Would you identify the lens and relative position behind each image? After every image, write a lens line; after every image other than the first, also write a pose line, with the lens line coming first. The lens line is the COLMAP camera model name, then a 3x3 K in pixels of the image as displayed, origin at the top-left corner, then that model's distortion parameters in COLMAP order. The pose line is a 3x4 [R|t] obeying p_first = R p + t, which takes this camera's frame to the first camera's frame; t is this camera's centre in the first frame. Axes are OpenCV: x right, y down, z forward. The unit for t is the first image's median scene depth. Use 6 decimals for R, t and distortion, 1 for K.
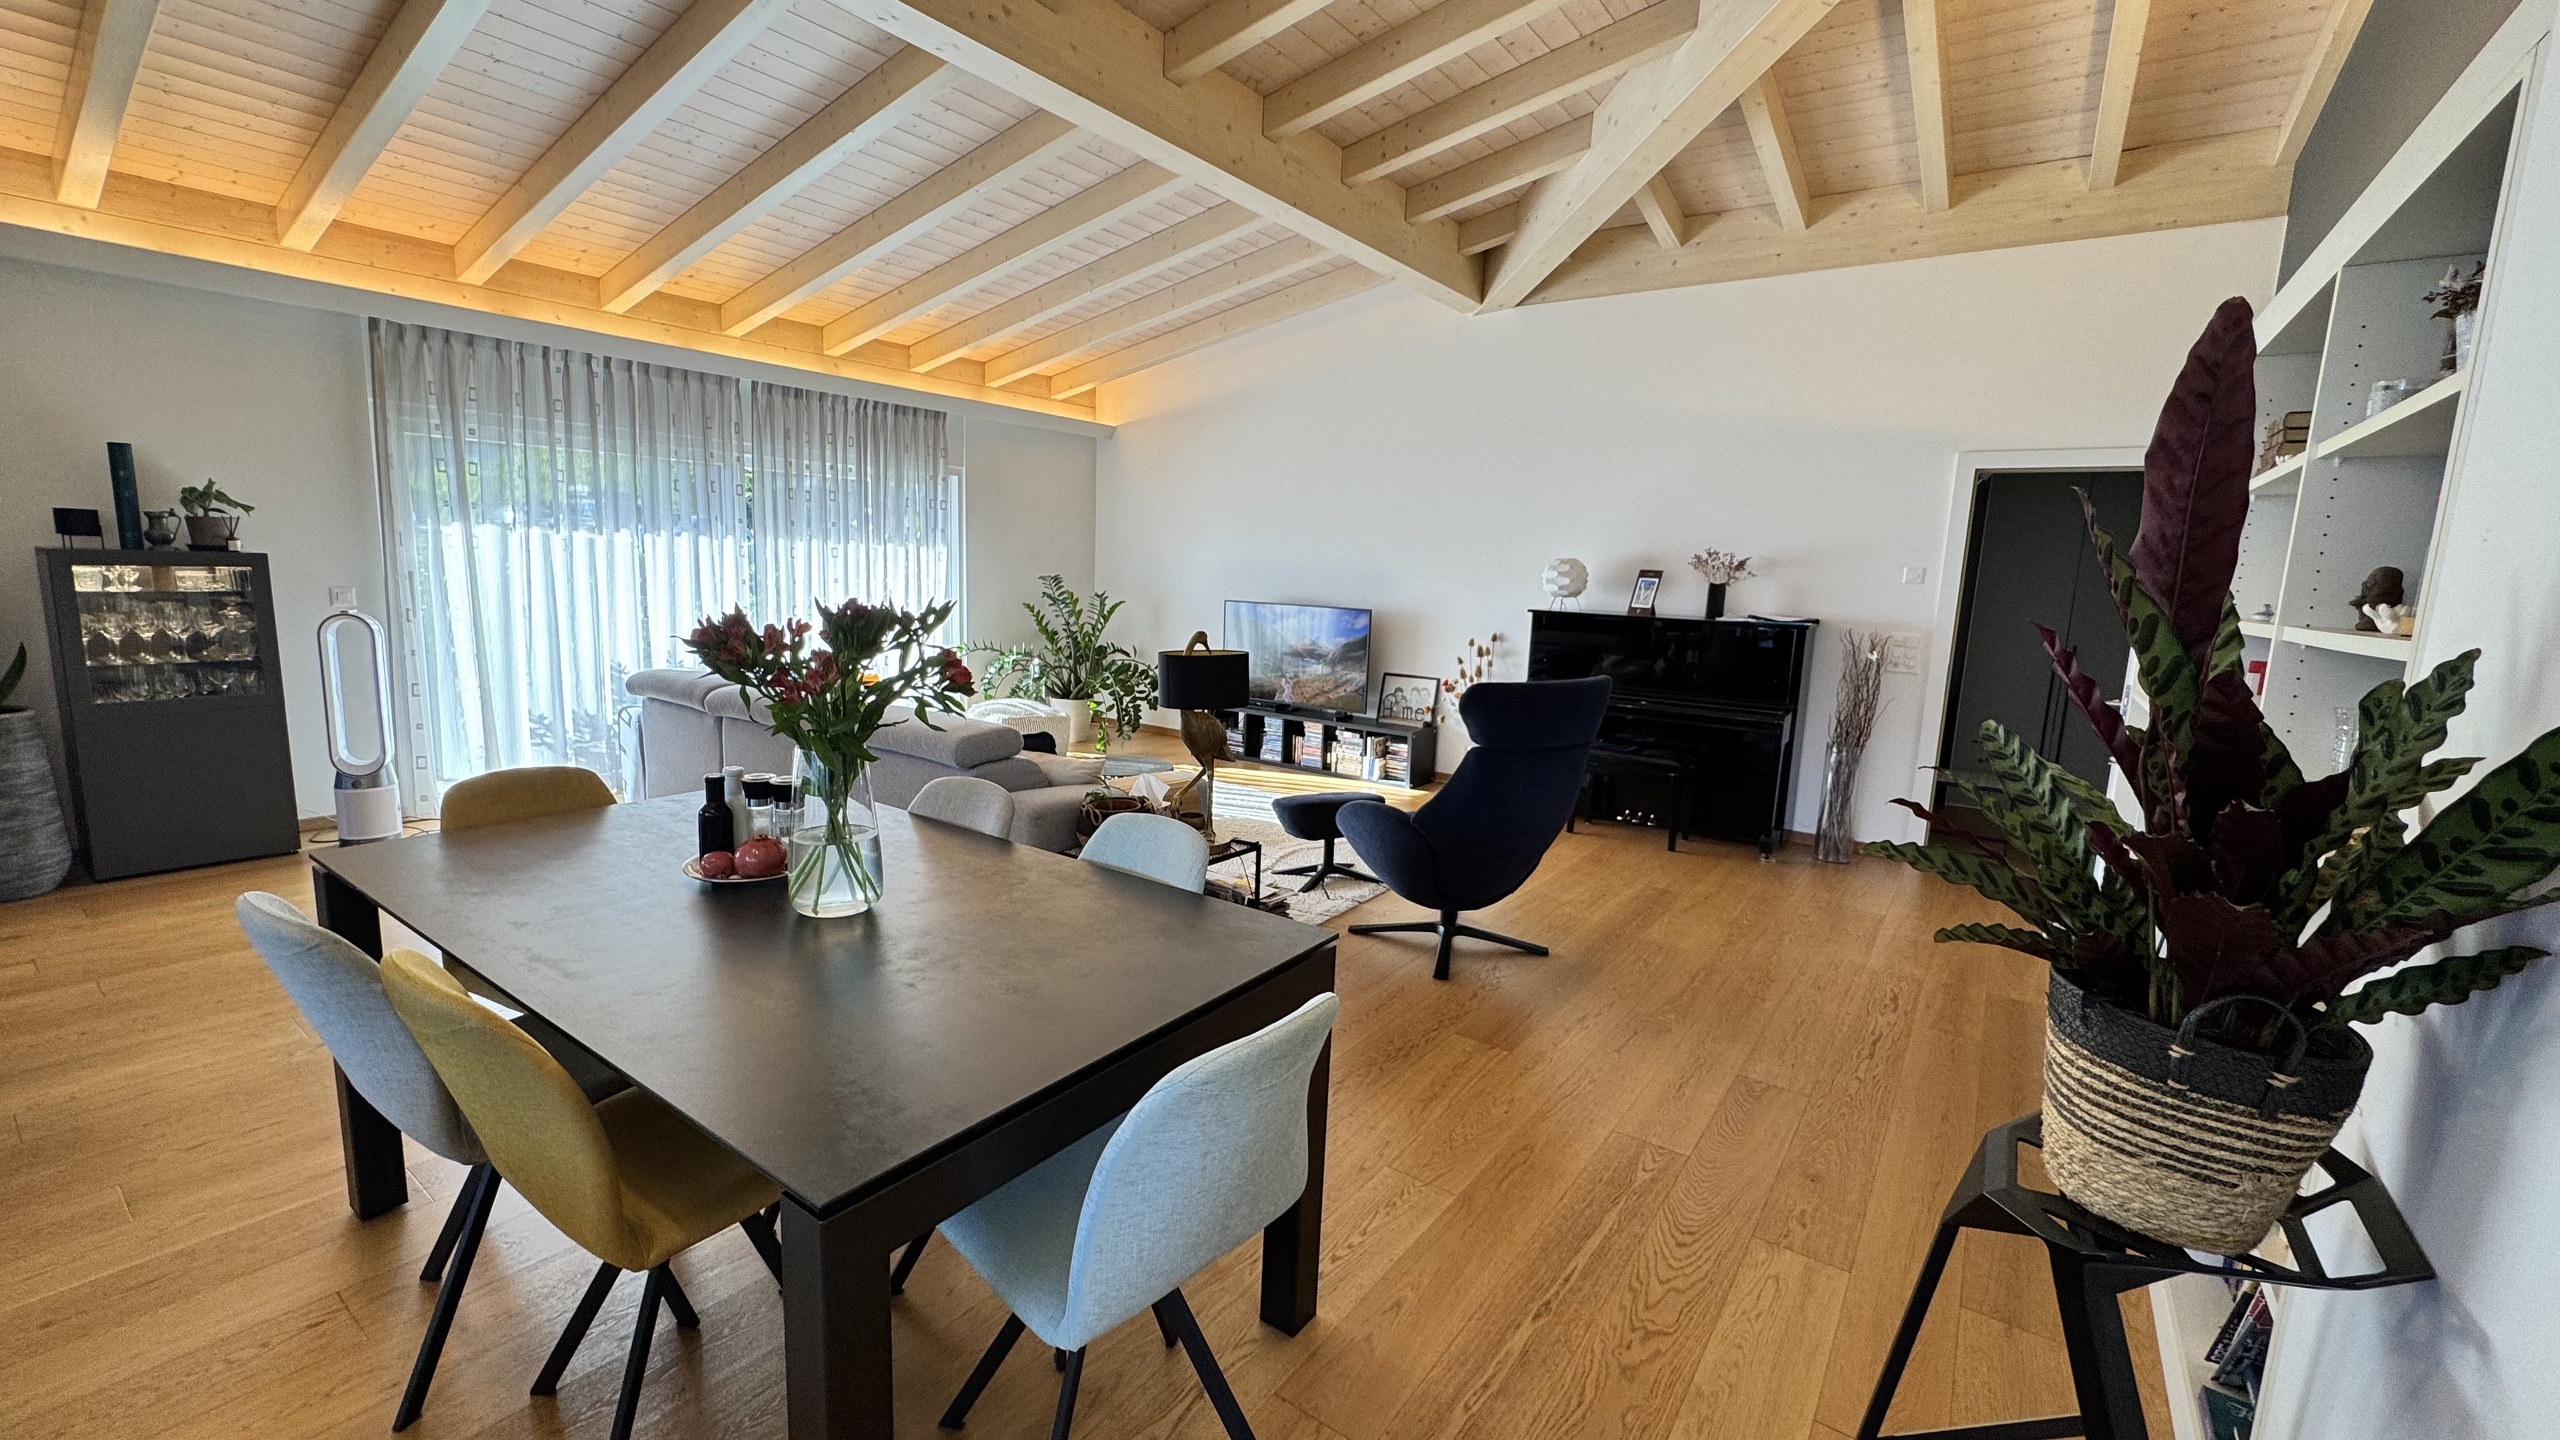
lens RADIAL K [[1025.3, 0, 1280.0], [0, 1025.3, 720.0], [0, 0, 1]] dist [-0.000941, -0.000050]
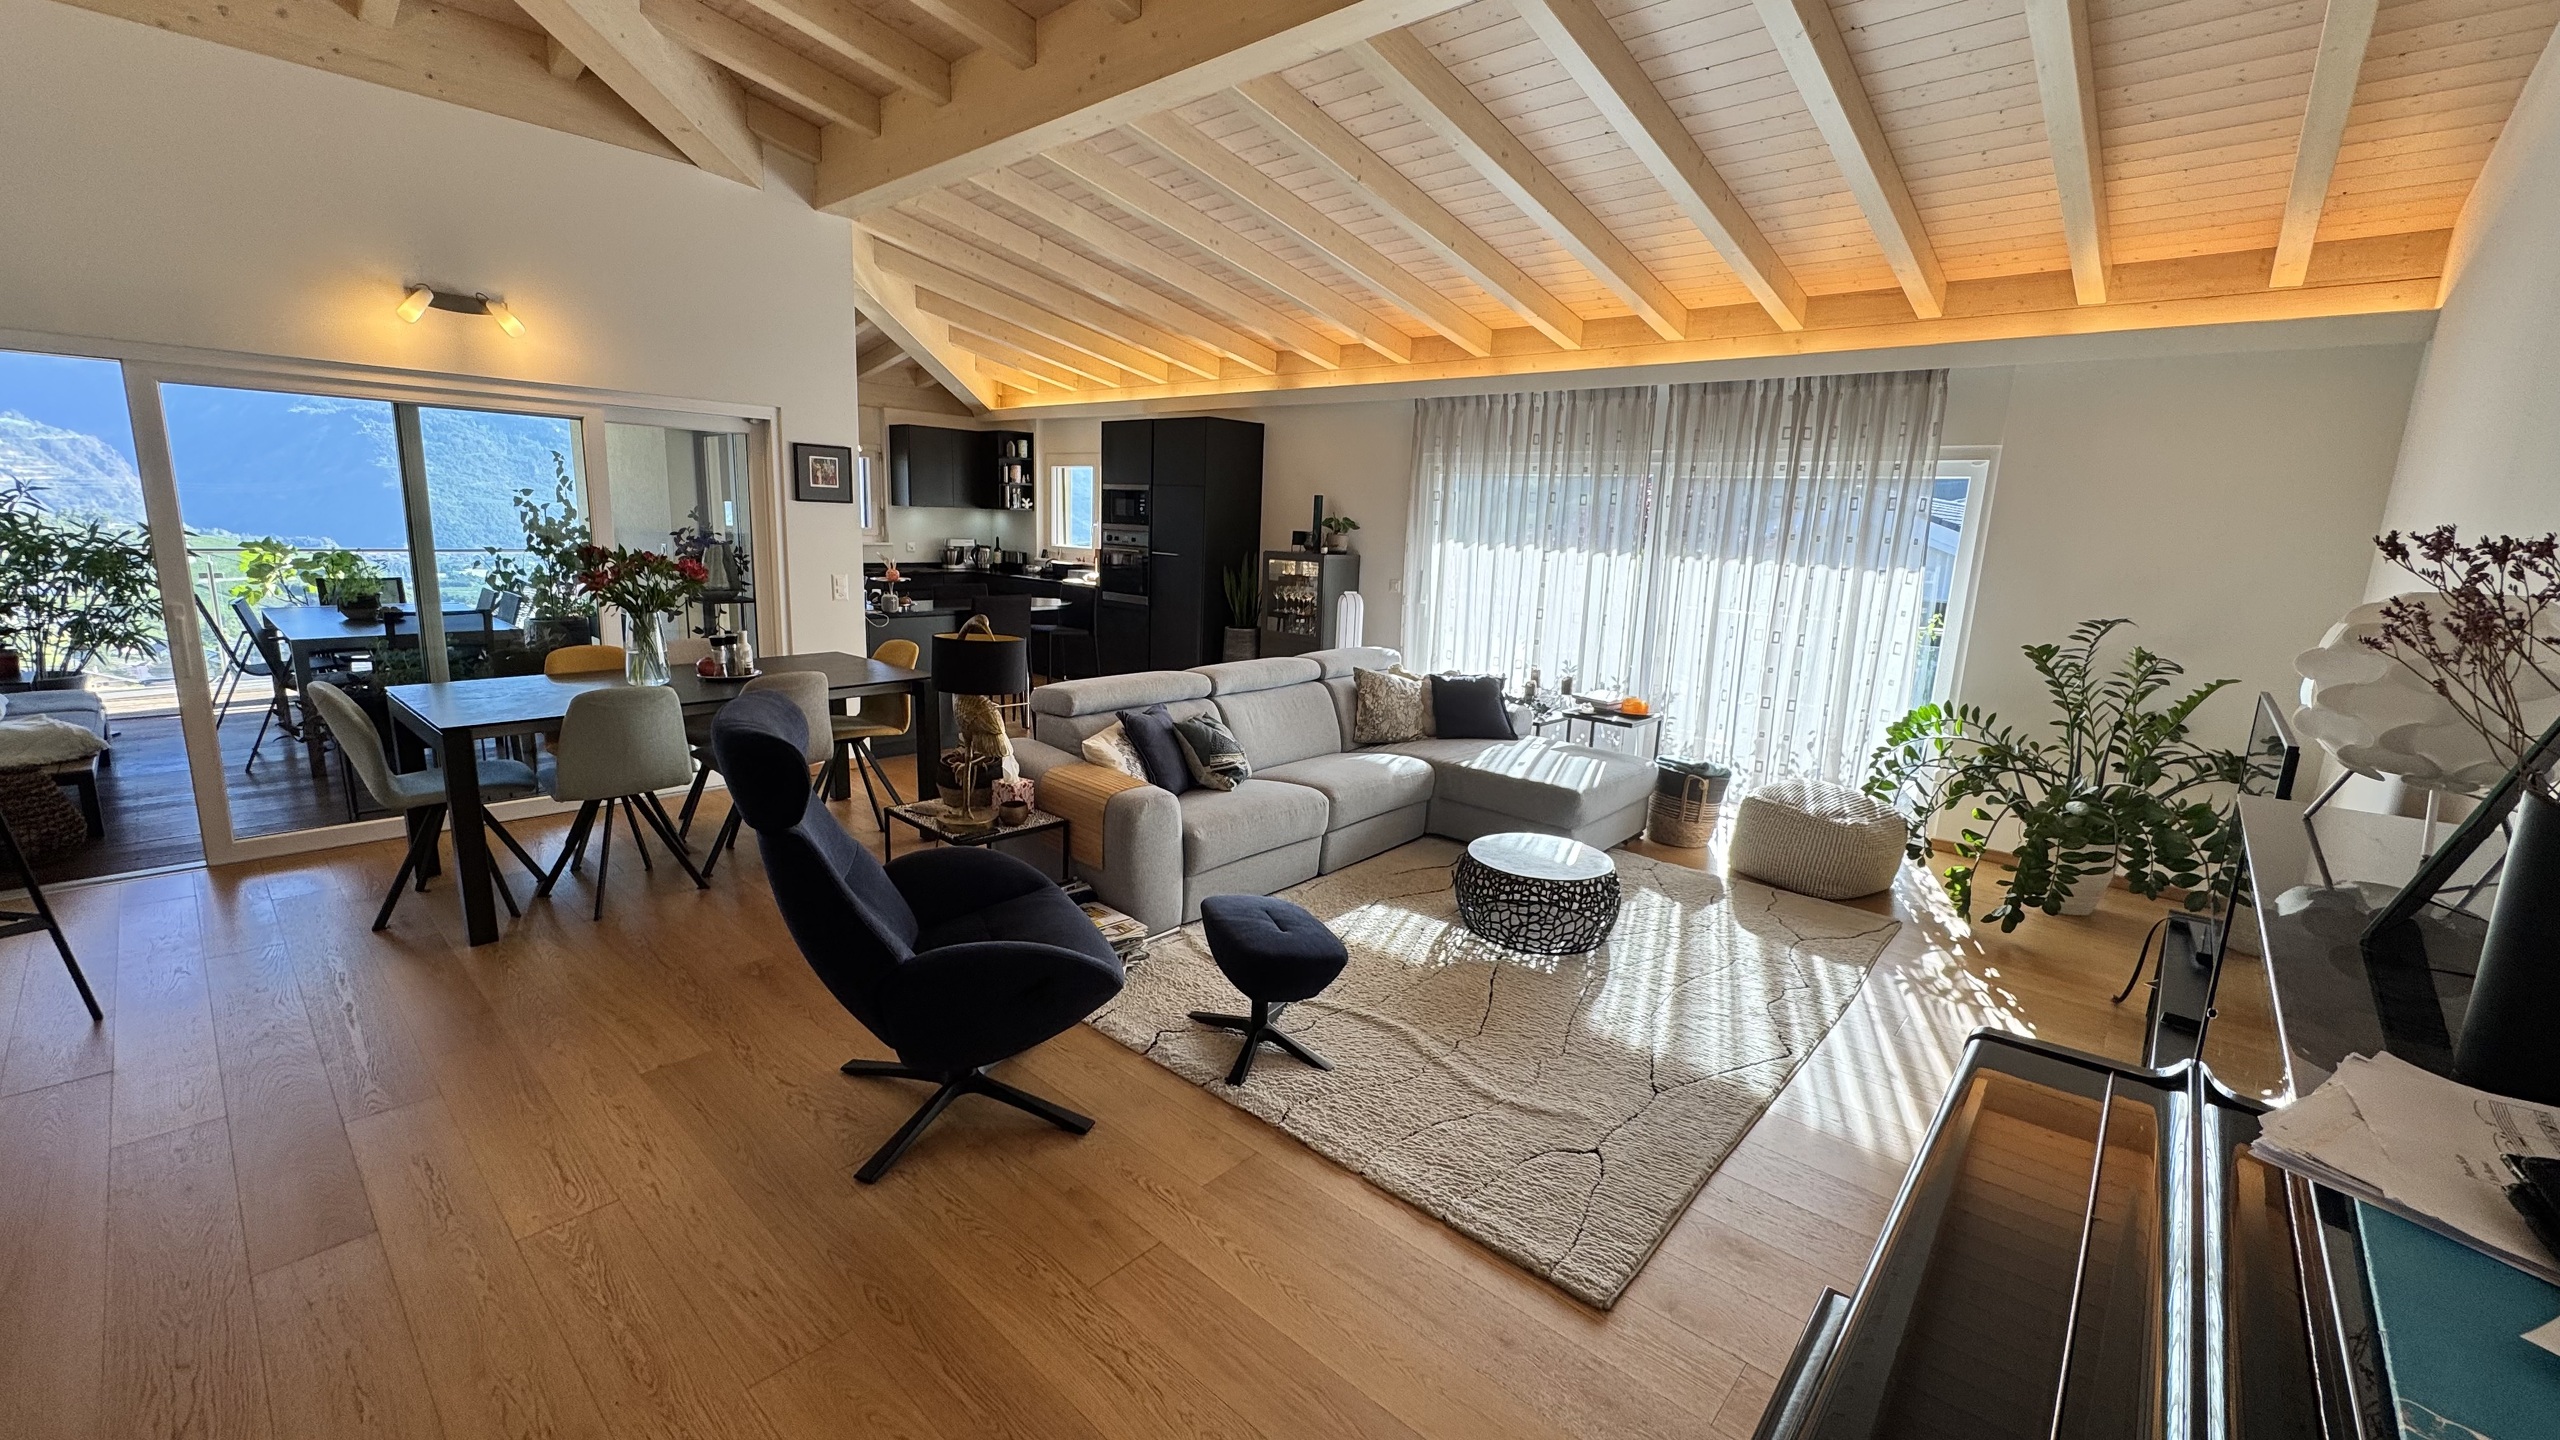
lens RADIAL K [[1025.3, 0, 1280.0], [0, 1025.3, 720.0], [0, 0, 1]] dist [-0.000941, -0.000050]
pose [[-0.104386, 0.146281, -0.983720, 0.518658], [-0.199460, 0.965948, 0.164803, -0.115206], [0.974330, 0.213415, -0.071654, 0.788537]]
